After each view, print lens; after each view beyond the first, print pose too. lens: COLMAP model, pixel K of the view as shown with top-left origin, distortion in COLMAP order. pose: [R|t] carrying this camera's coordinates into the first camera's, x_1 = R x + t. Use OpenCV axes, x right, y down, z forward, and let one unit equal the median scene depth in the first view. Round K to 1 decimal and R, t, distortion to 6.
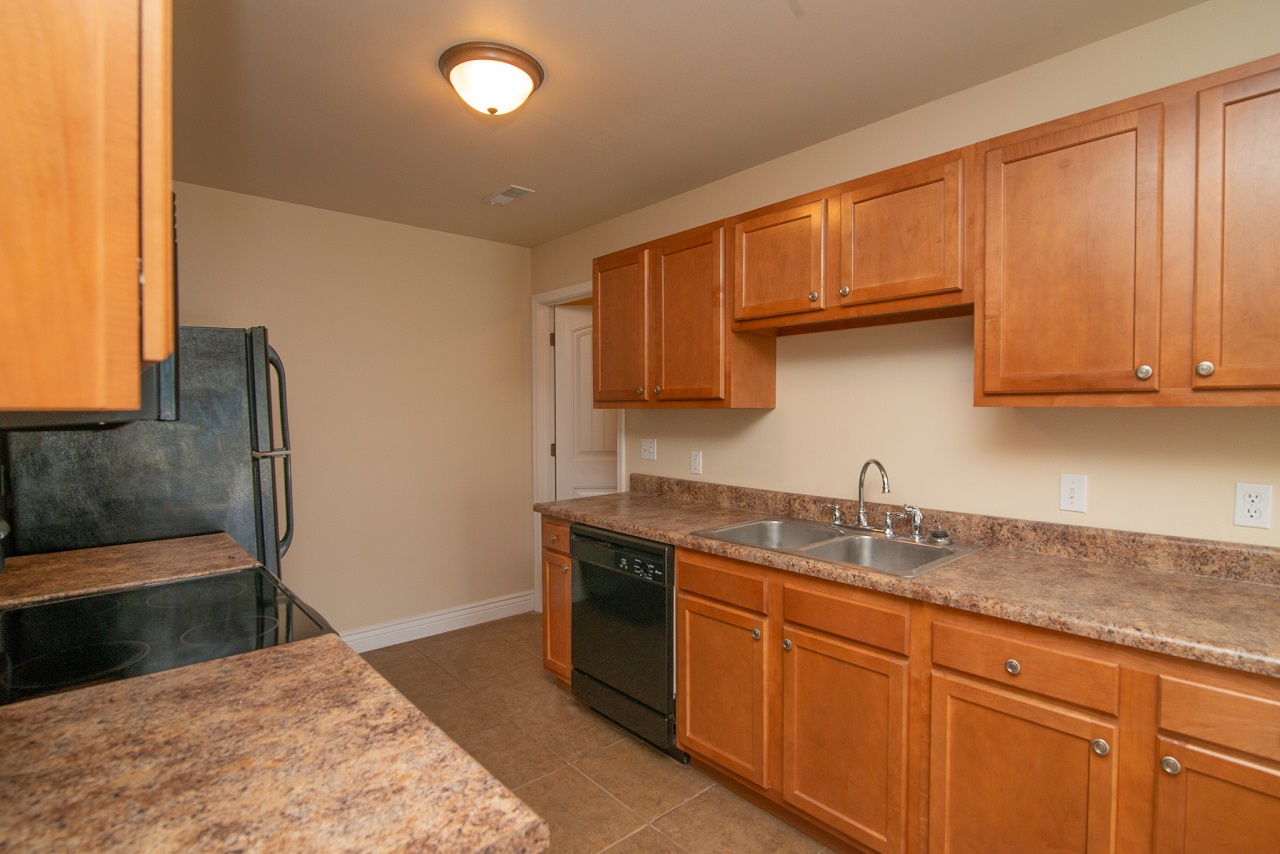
lens RADIAL K [[618.9, 0, 640.0], [0, 618.9, 427.0], [0, 0, 1]] dist [-0.018550, 0.000754]
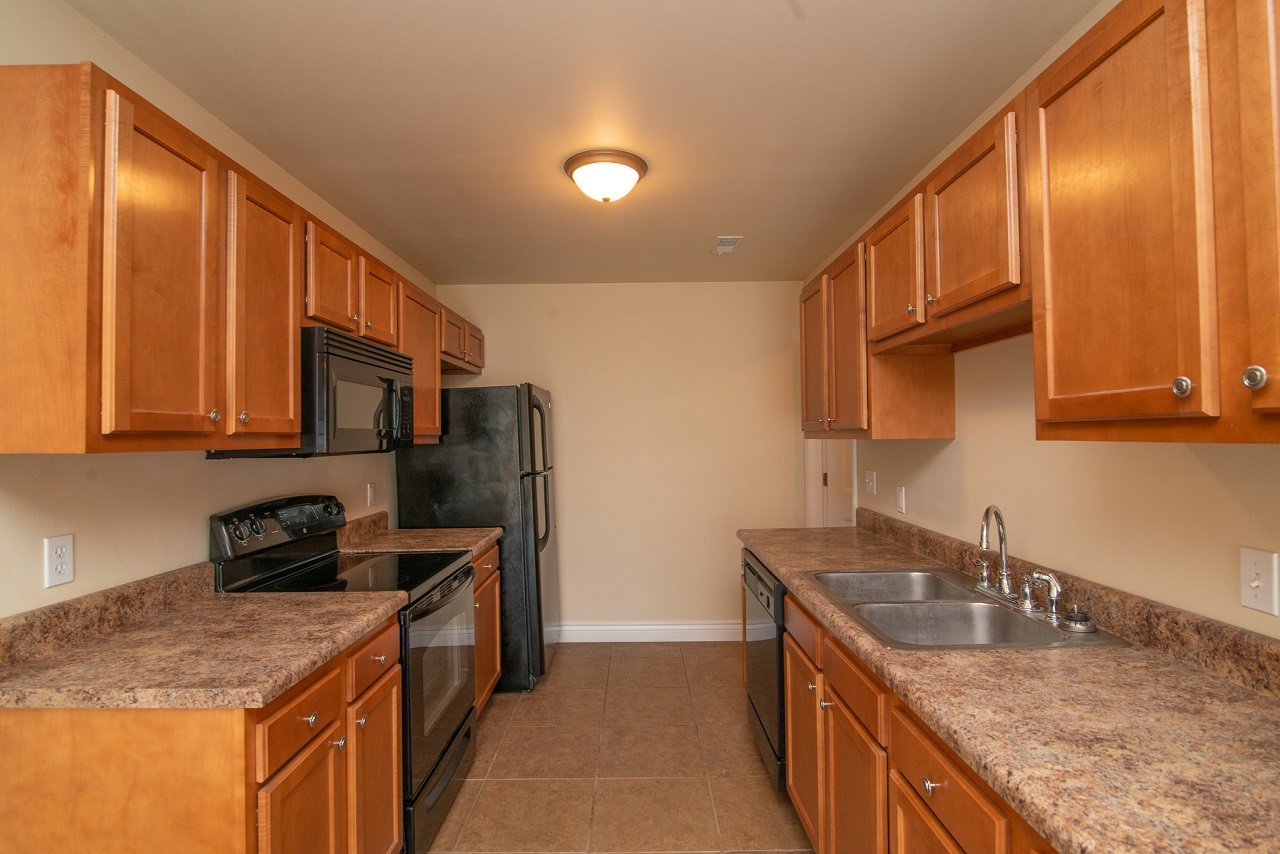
lens RADIAL K [[618.9, 0, 640.0], [0, 618.9, 427.0], [0, 0, 1]] dist [-0.018550, 0.000754]
pose [[0.753523, -0.017273, -0.657194, 0.577846], [-0.009509, 0.999264, -0.037167, -0.014781], [0.657352, 0.034255, 0.752804, 0.123358]]
